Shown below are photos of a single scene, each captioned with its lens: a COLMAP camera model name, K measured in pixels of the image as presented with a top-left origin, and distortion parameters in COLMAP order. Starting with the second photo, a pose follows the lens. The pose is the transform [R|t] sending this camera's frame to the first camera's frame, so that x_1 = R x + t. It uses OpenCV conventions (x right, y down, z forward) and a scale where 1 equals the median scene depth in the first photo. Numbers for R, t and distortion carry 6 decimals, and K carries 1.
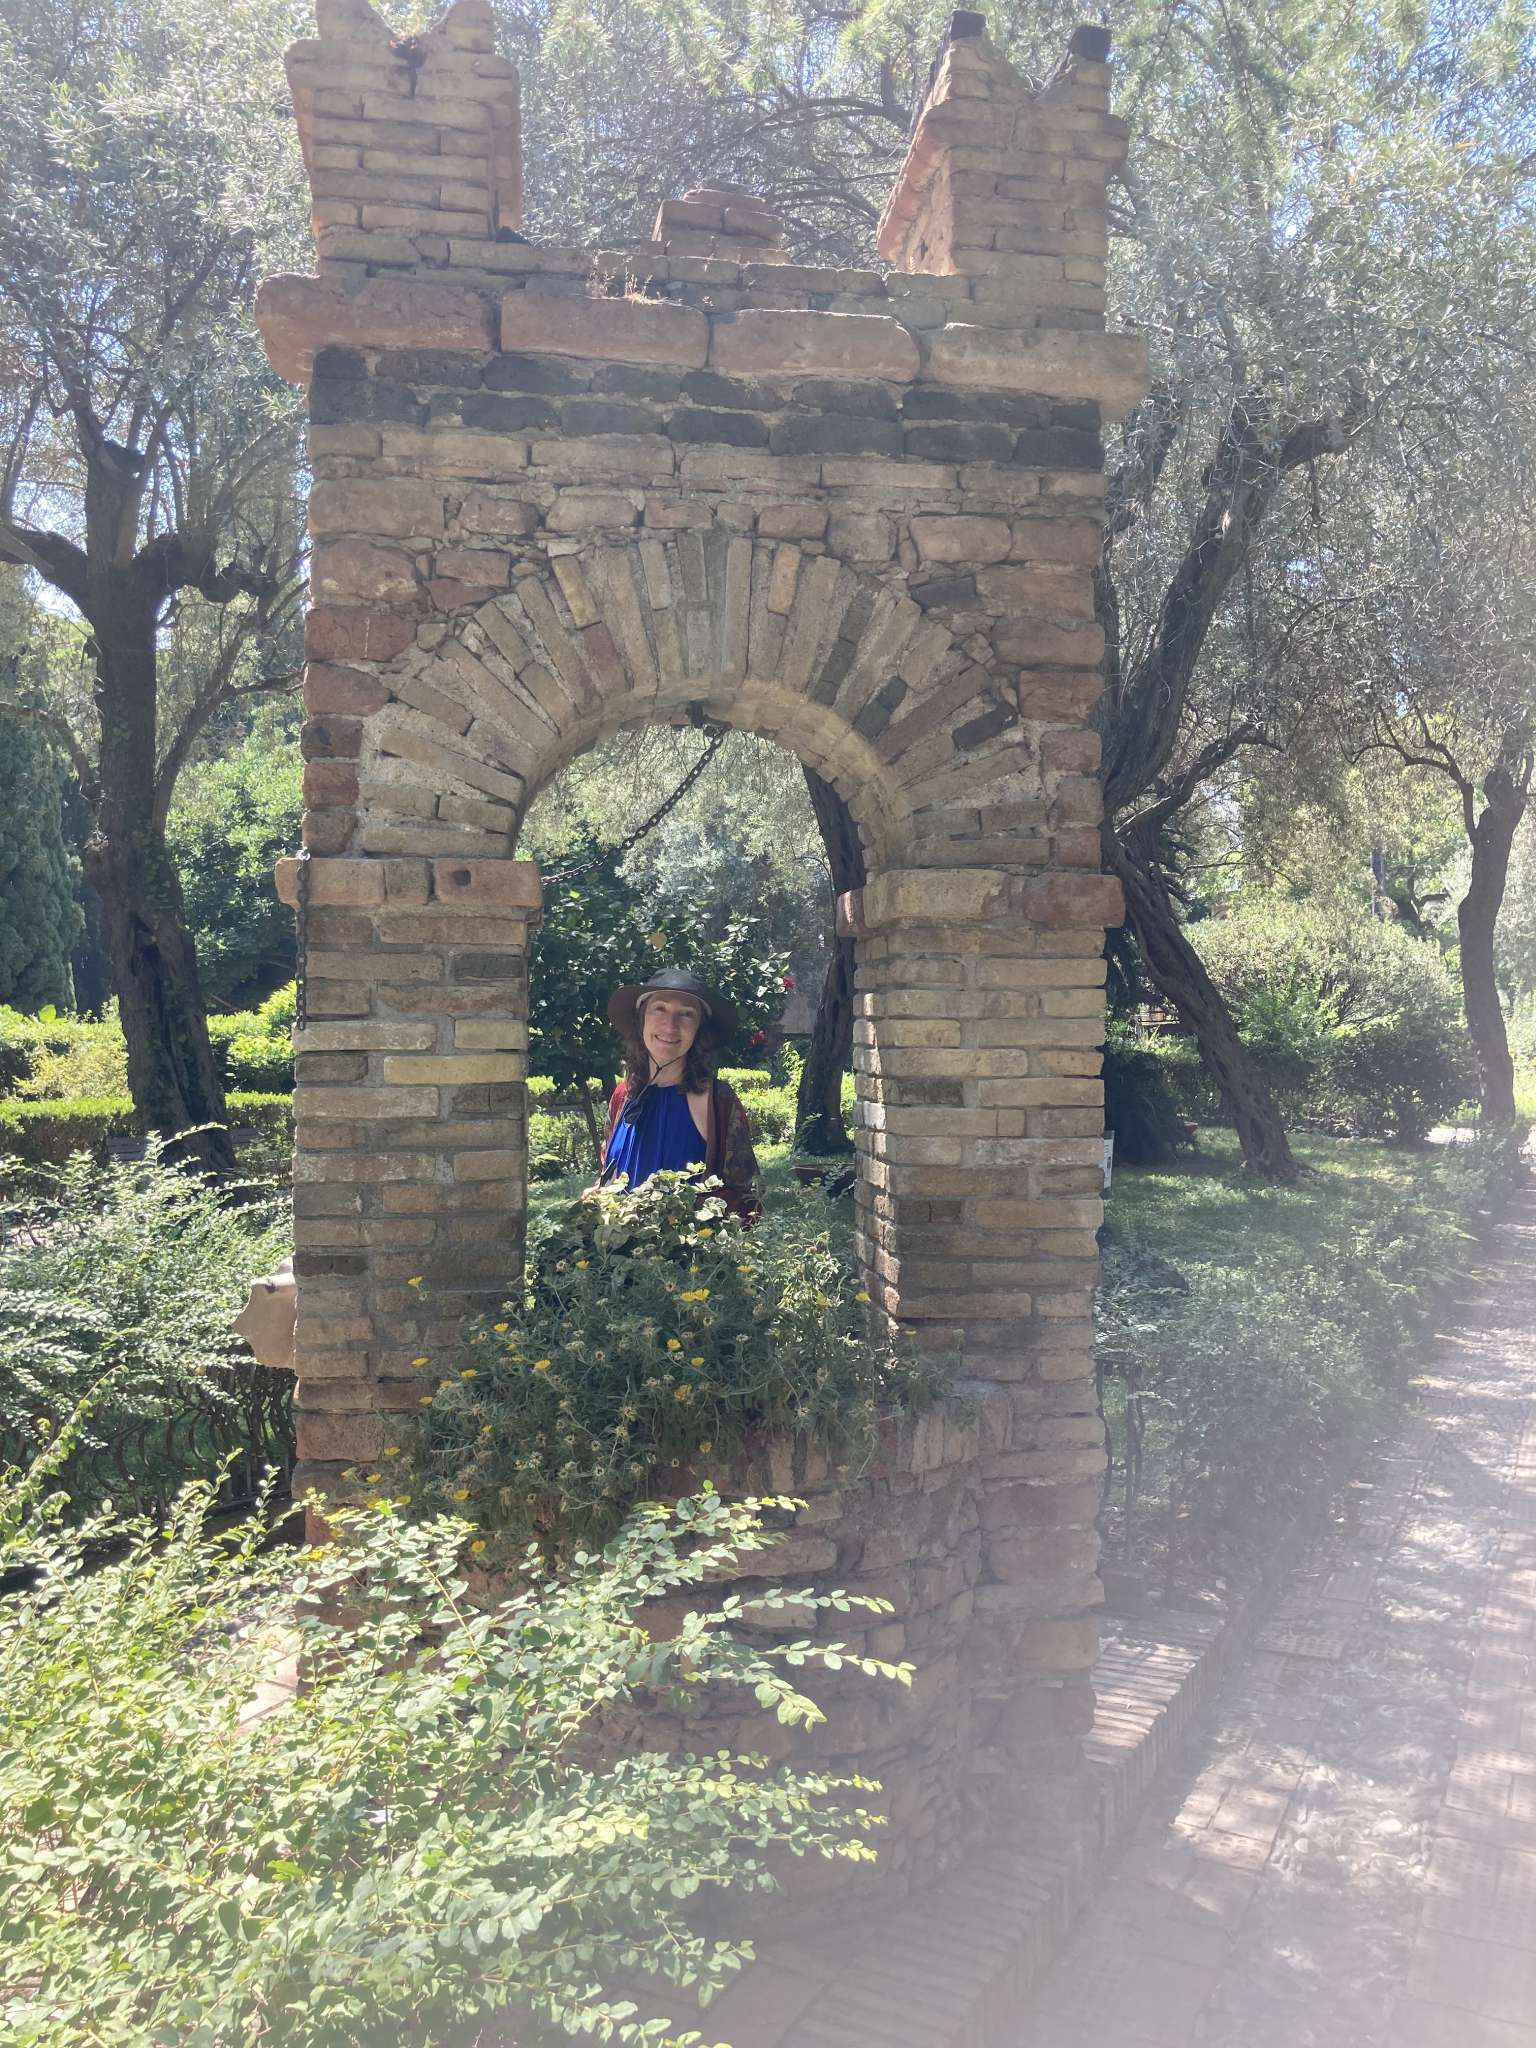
lens RADIAL K [[1681.5, 0, 768.0], [0, 1681.5, 1024.0], [0, 0, 1]] dist [0.158516, -0.620722]
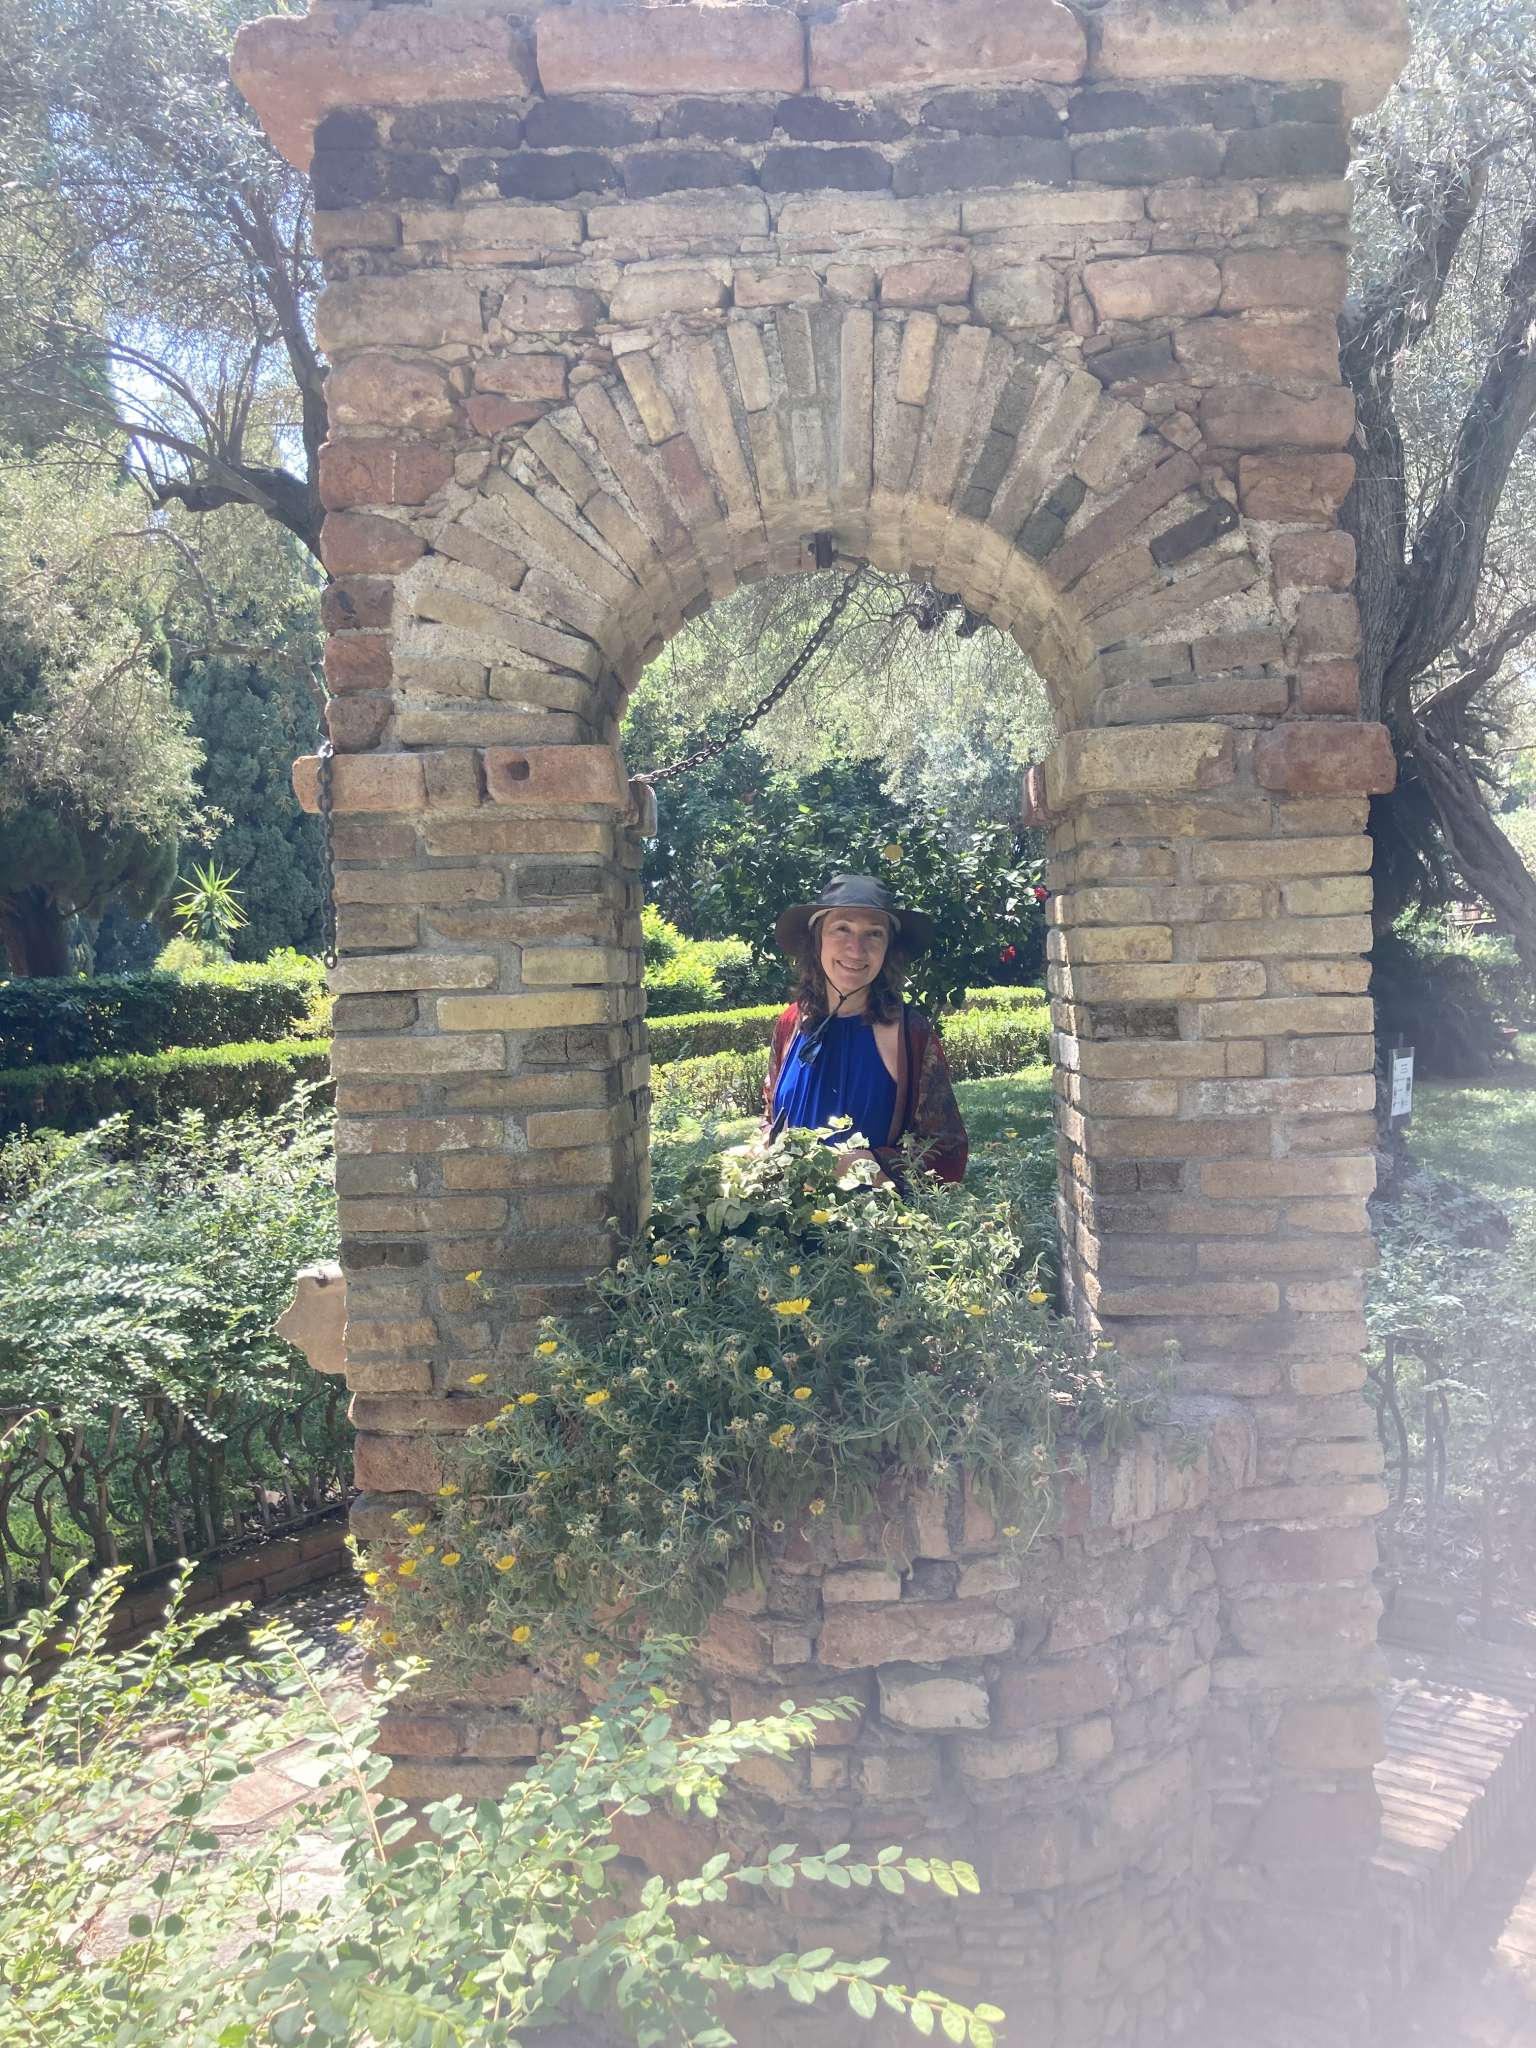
lens RADIAL K [[1700.9, 0, 771.3], [0, 1700.9, 995.1], [0, 0, 1]] dist [0.061267, -0.141072]
pose [[0.986222, -0.031297, -0.162439, 0.061057], [0.036161, 0.998979, 0.027073, 0.001907], [0.161426, -0.032574, 0.986347, 0.215610]]
